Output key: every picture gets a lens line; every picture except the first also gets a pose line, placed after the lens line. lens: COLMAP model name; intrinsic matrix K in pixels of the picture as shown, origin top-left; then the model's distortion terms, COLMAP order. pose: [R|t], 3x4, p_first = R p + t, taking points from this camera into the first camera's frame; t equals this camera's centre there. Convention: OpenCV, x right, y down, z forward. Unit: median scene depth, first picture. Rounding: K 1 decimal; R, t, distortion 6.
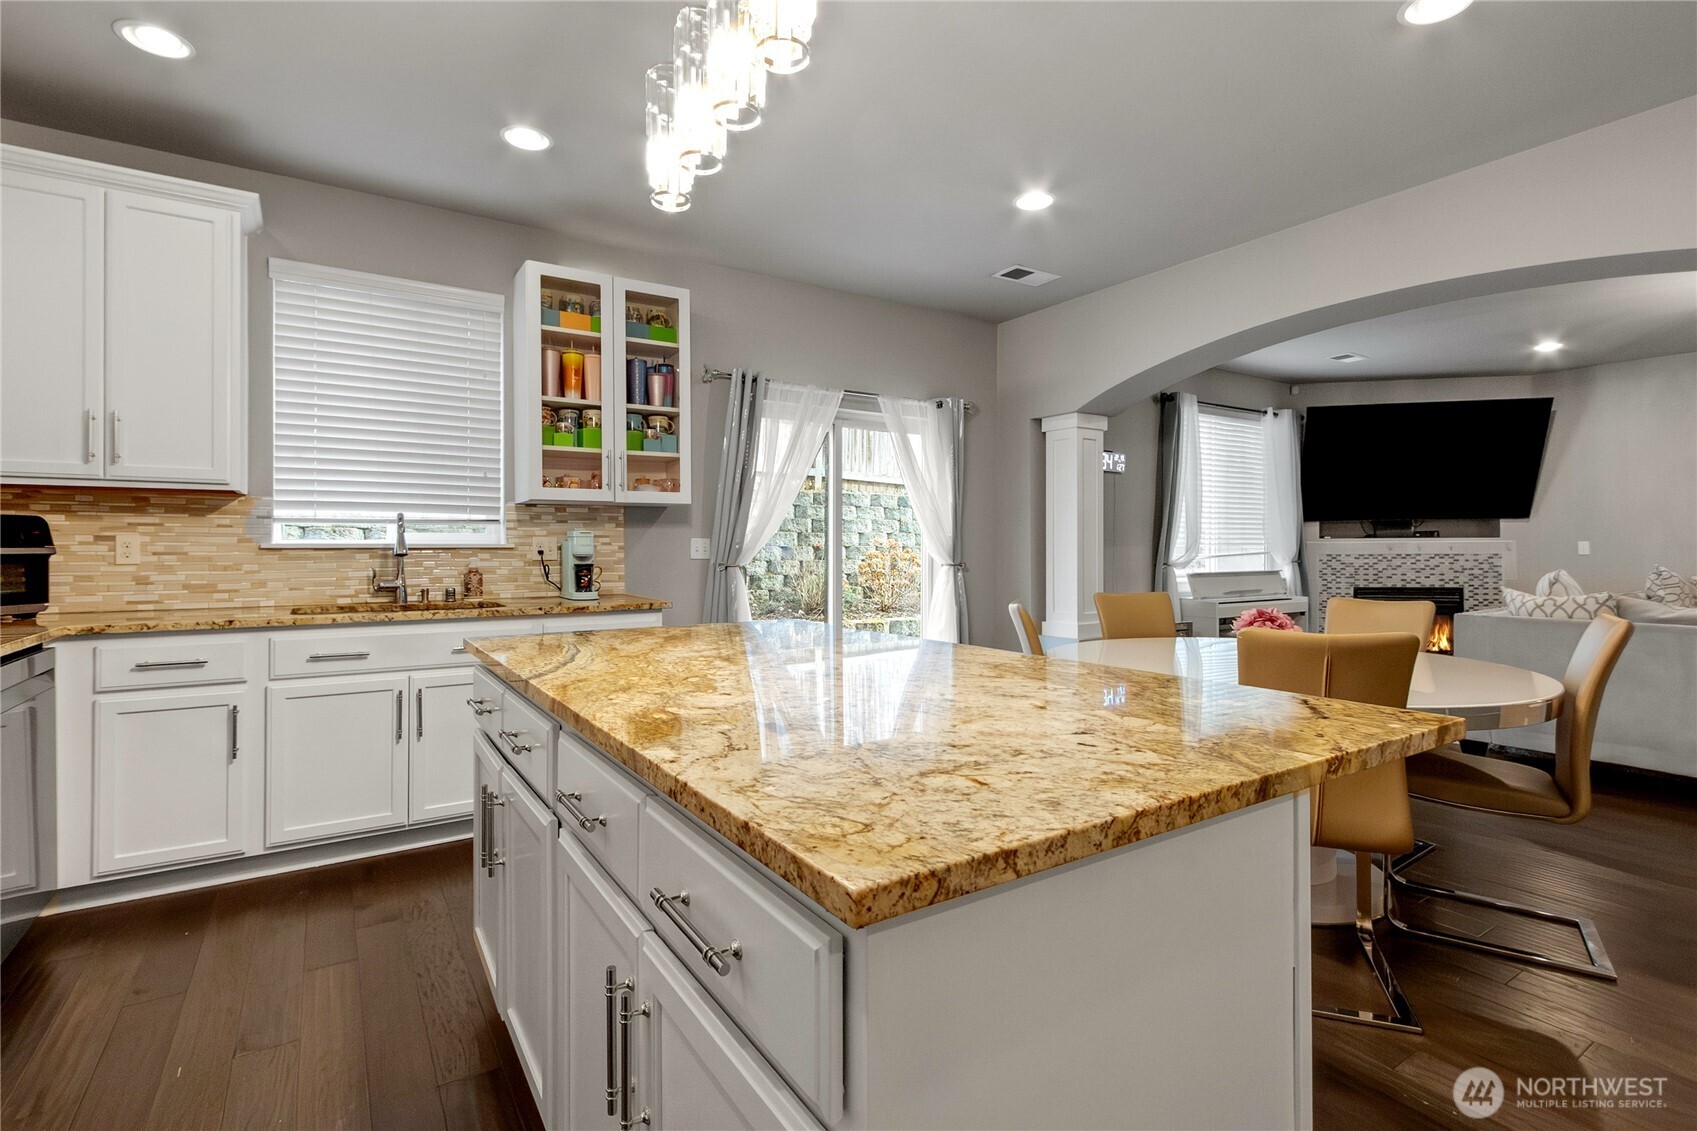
lens RADIAL K [[796.3, 0, 848.8], [0, 796.3, 538.9], [0, 0, 1]] dist [0.024394, 0.000041]
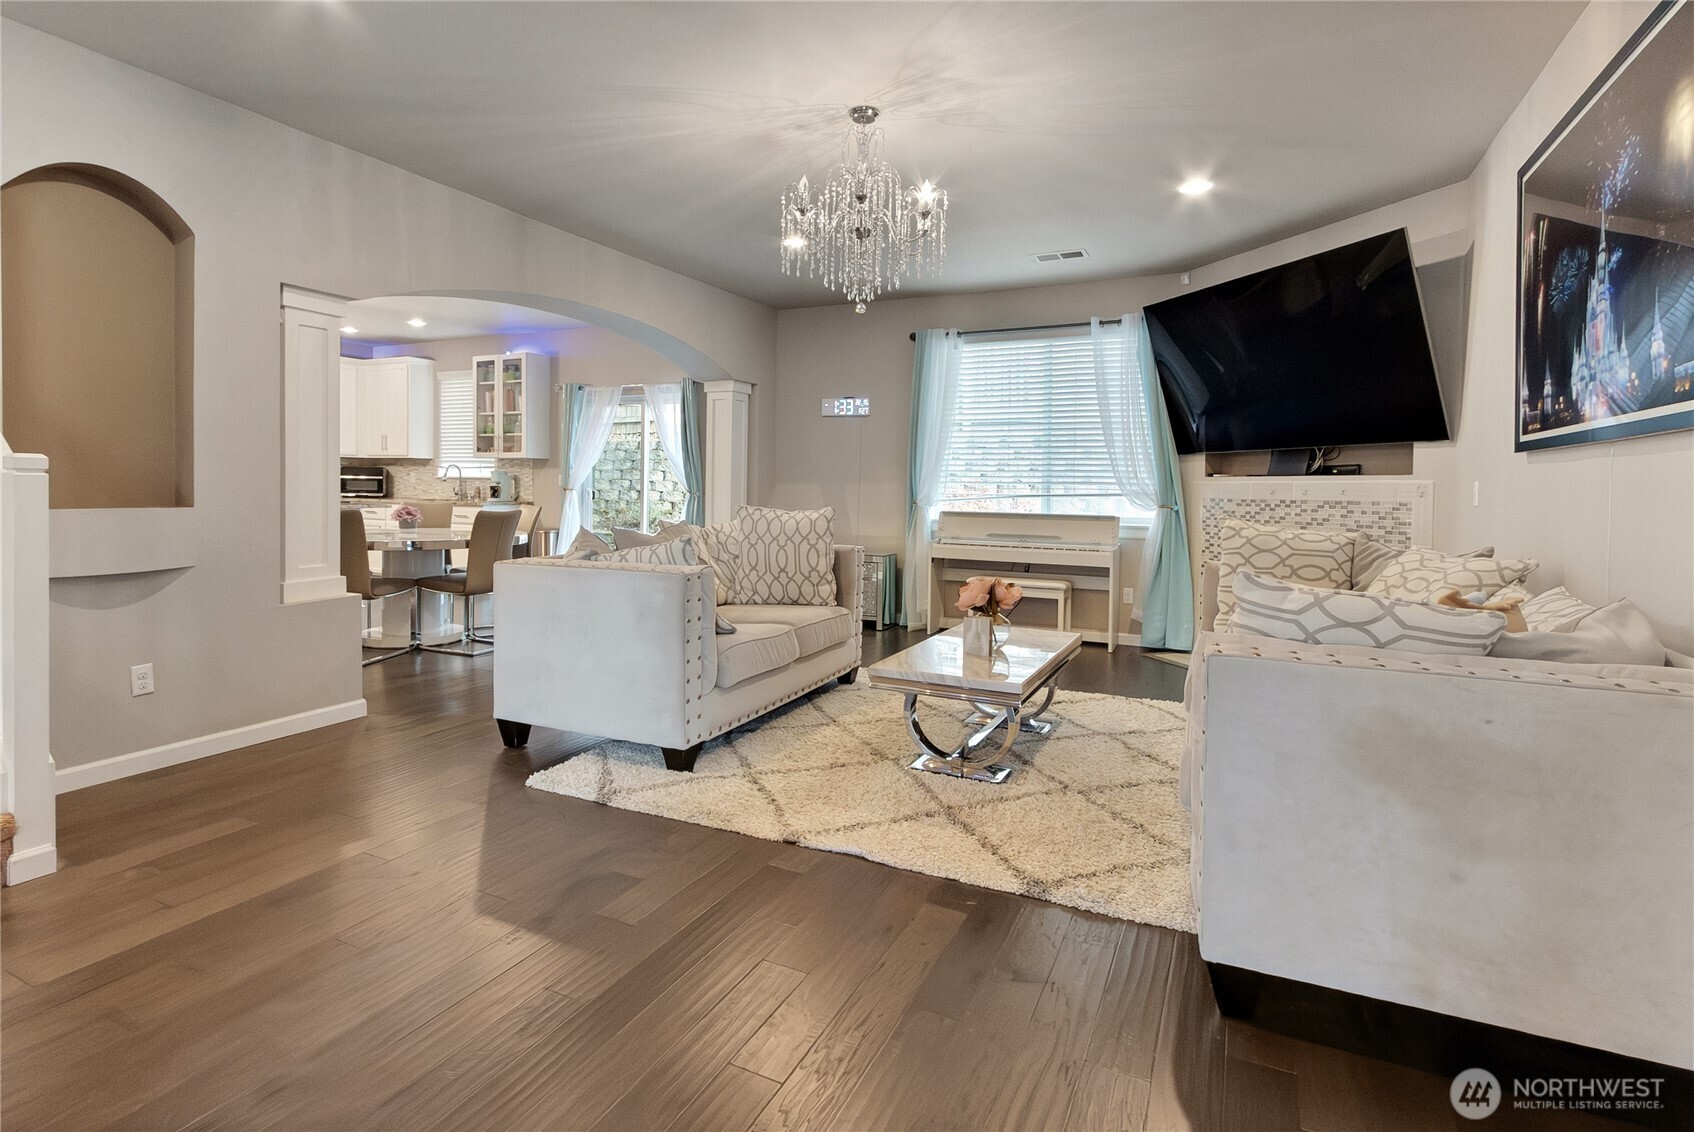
lens RADIAL K [[833.8, 0, 847.2], [0, 833.8, 483.9], [0, 0, 1]] dist [-0.000843, -0.000027]
pose [[0.513893, 0.009065, -0.857806, 1.125439], [-0.005348, 0.999959, 0.007363, 0.002005], [0.857837, 0.000804, 0.513921, 0.337525]]
